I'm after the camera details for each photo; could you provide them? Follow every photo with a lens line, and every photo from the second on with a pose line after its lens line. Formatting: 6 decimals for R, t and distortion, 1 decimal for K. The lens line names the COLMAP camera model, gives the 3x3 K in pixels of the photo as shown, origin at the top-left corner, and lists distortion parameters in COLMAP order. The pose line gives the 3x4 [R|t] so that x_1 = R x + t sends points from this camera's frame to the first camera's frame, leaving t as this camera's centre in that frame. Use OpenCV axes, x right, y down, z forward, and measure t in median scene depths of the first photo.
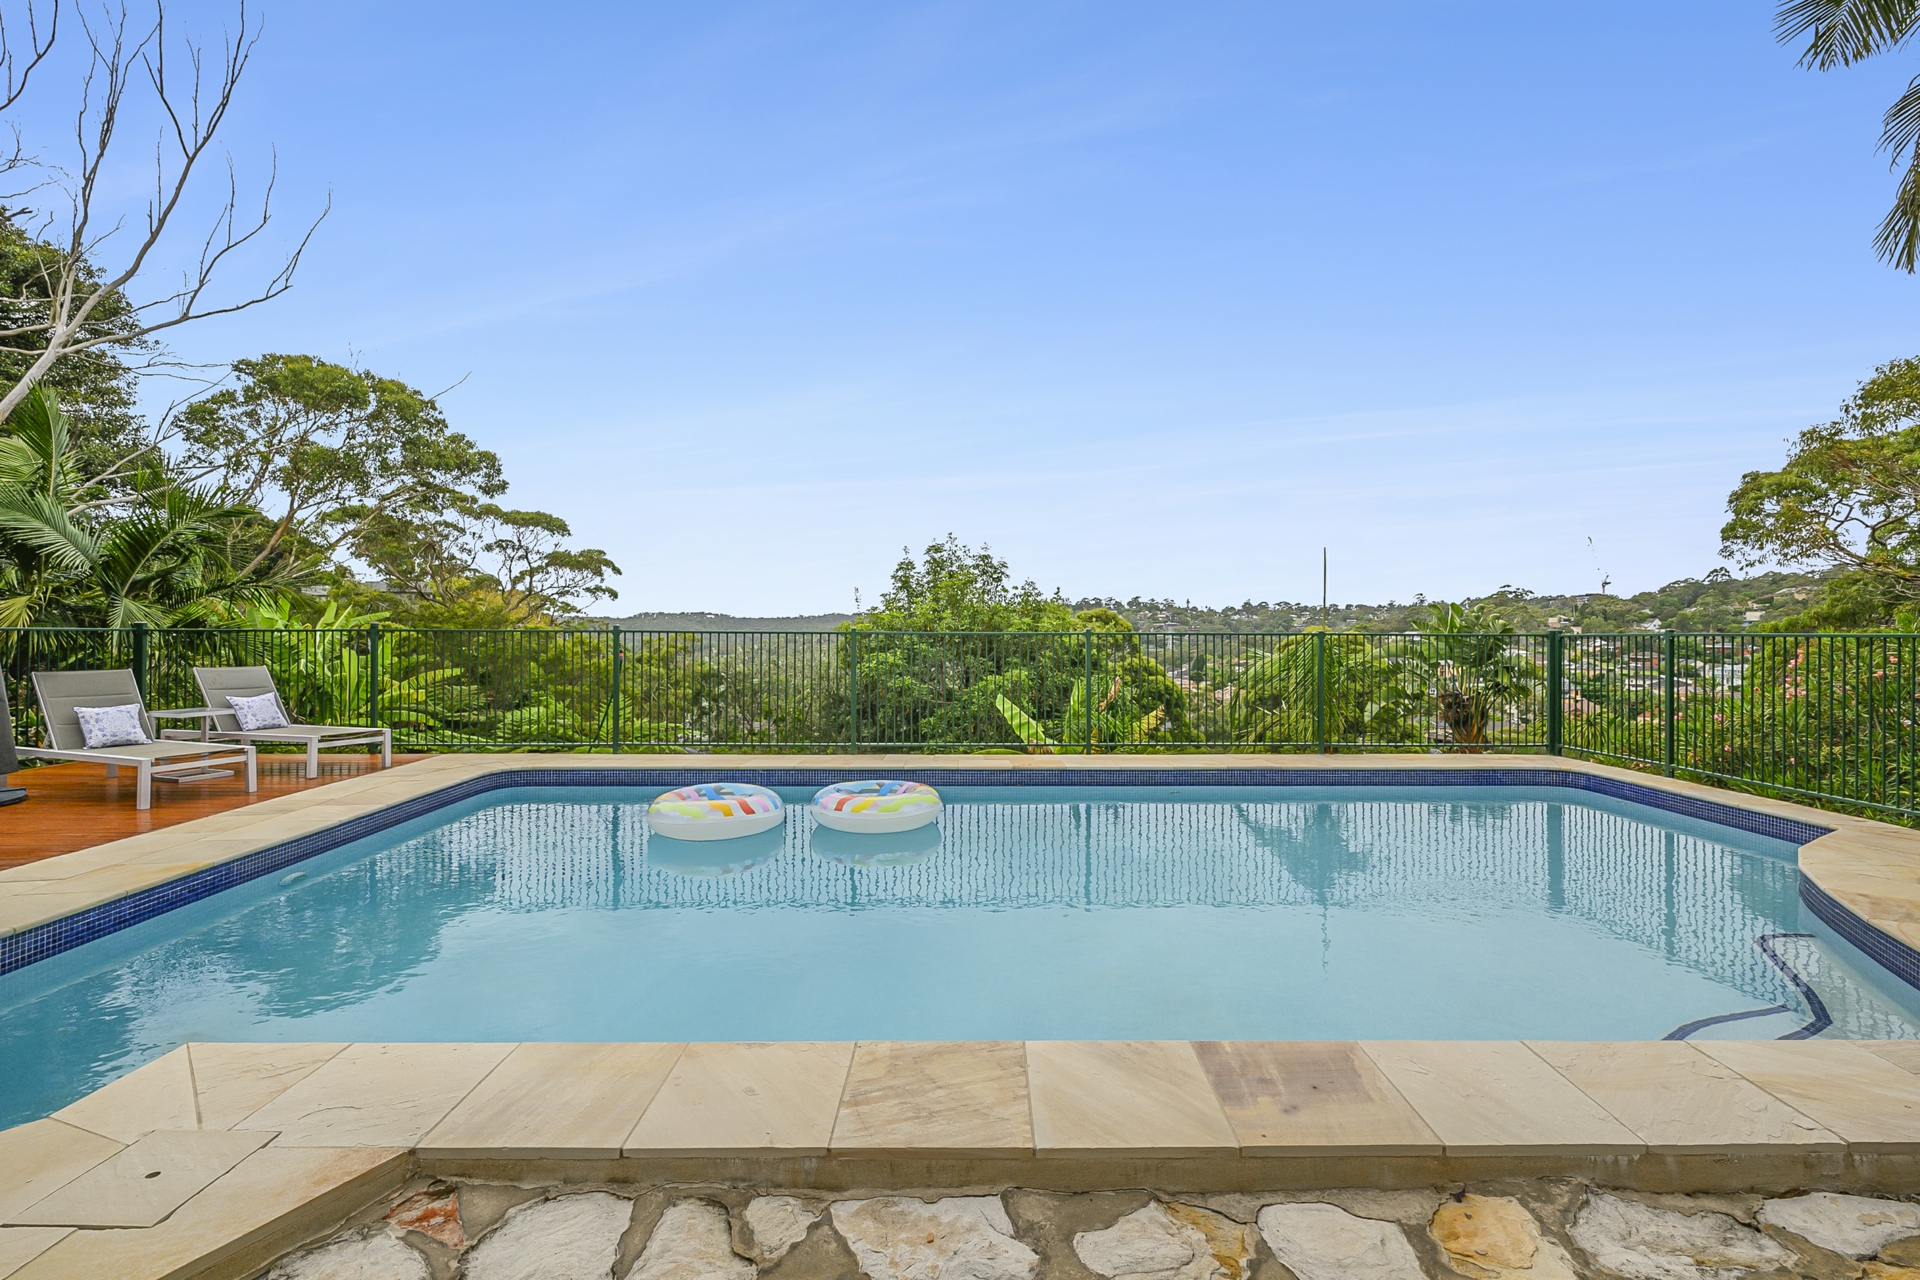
lens RADIAL K [[836.4, 0, 965.8], [0, 836.4, 636.8], [0, 0, 1]] dist [-0.002390, -0.000050]
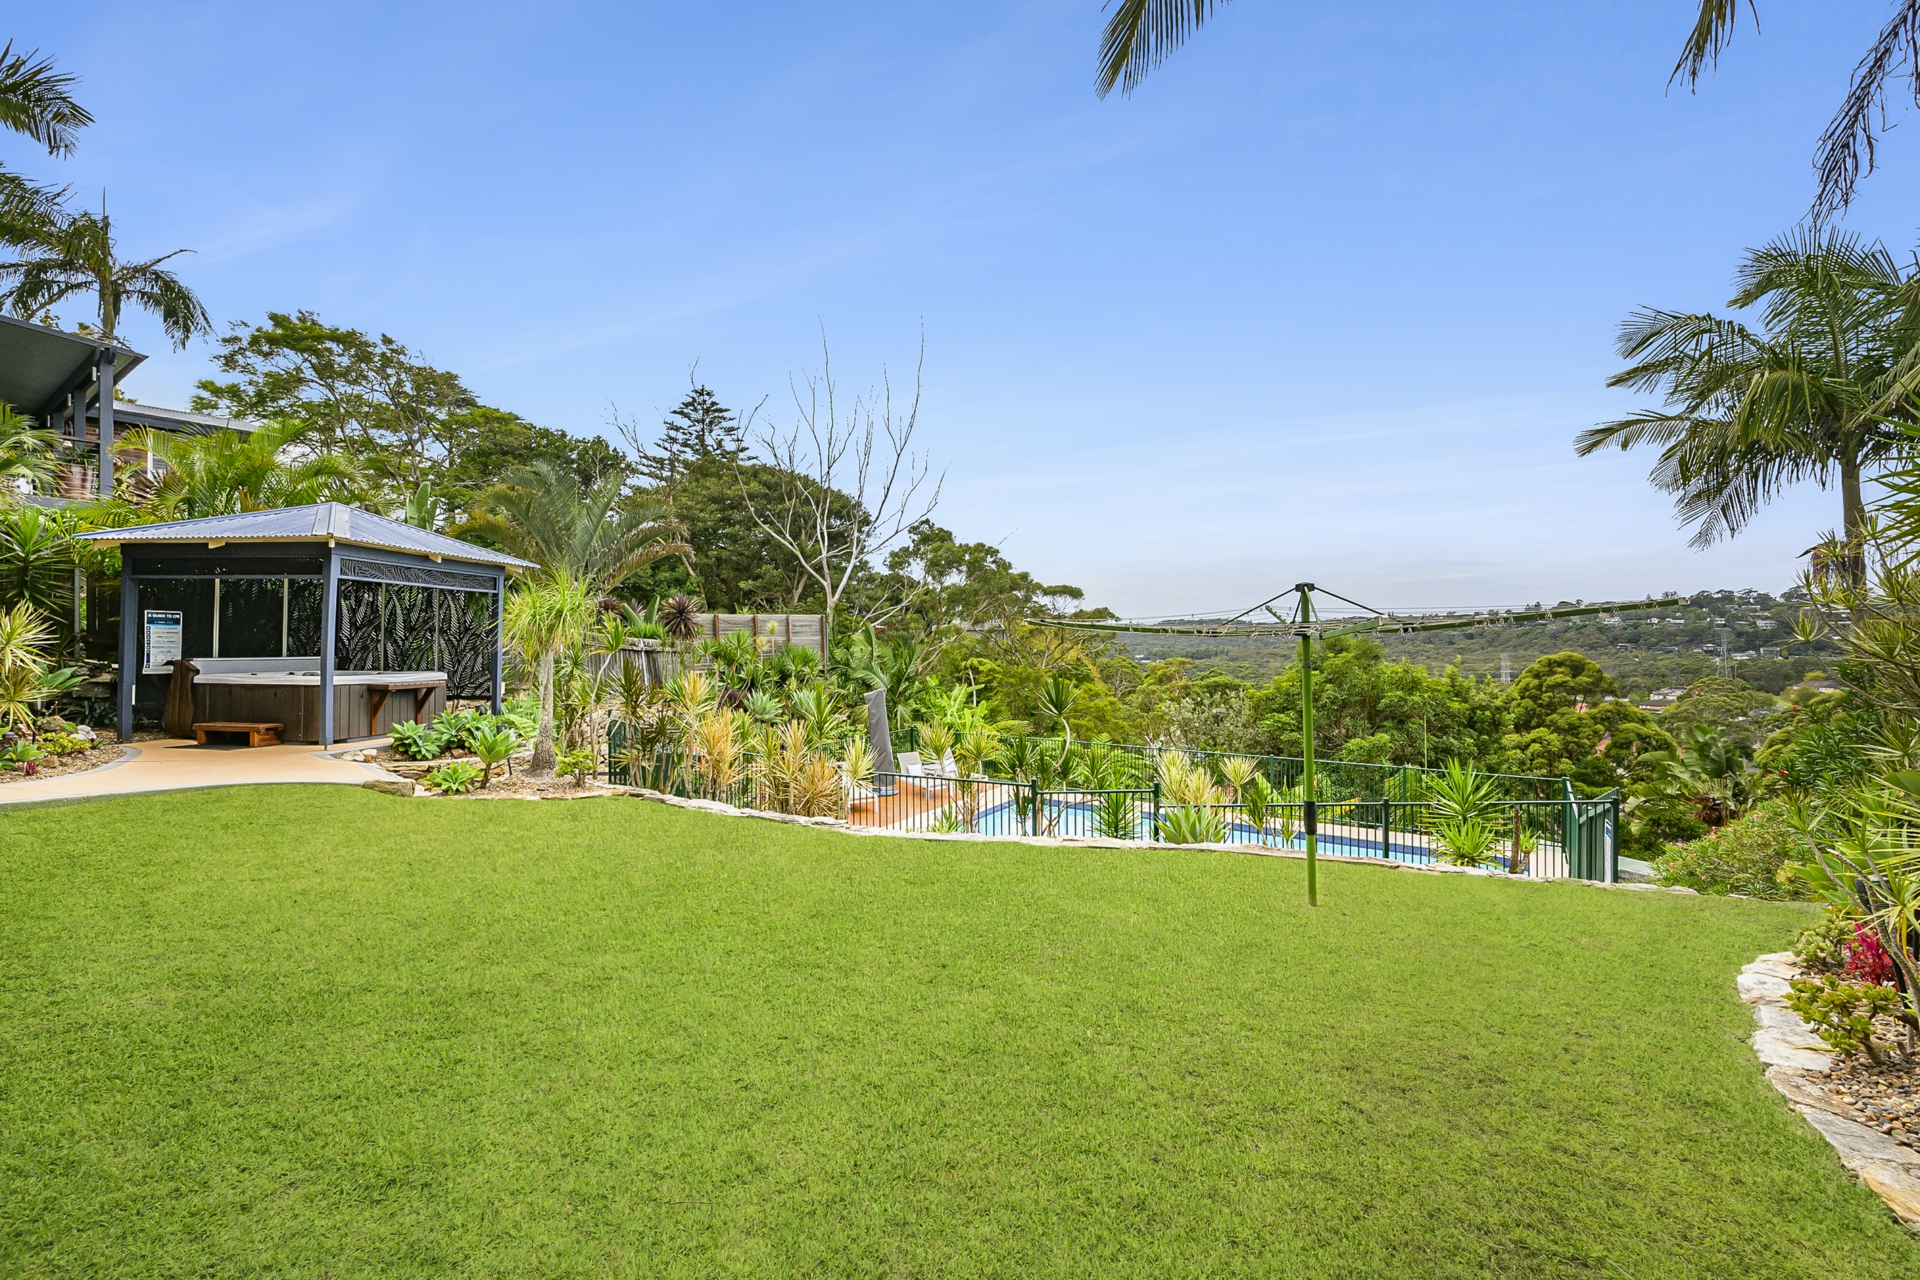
lens RADIAL K [[795.8, 0, 957.2], [0, 795.8, 637.7], [0, 0, 1]] dist [-0.002909, 0.001098]
pose [[0.810318, -0.003000, -0.585982, 0.239177], [0.004464, 0.999989, 0.001052, -0.109389], [0.585973, -0.003468, 0.810323, -0.368744]]
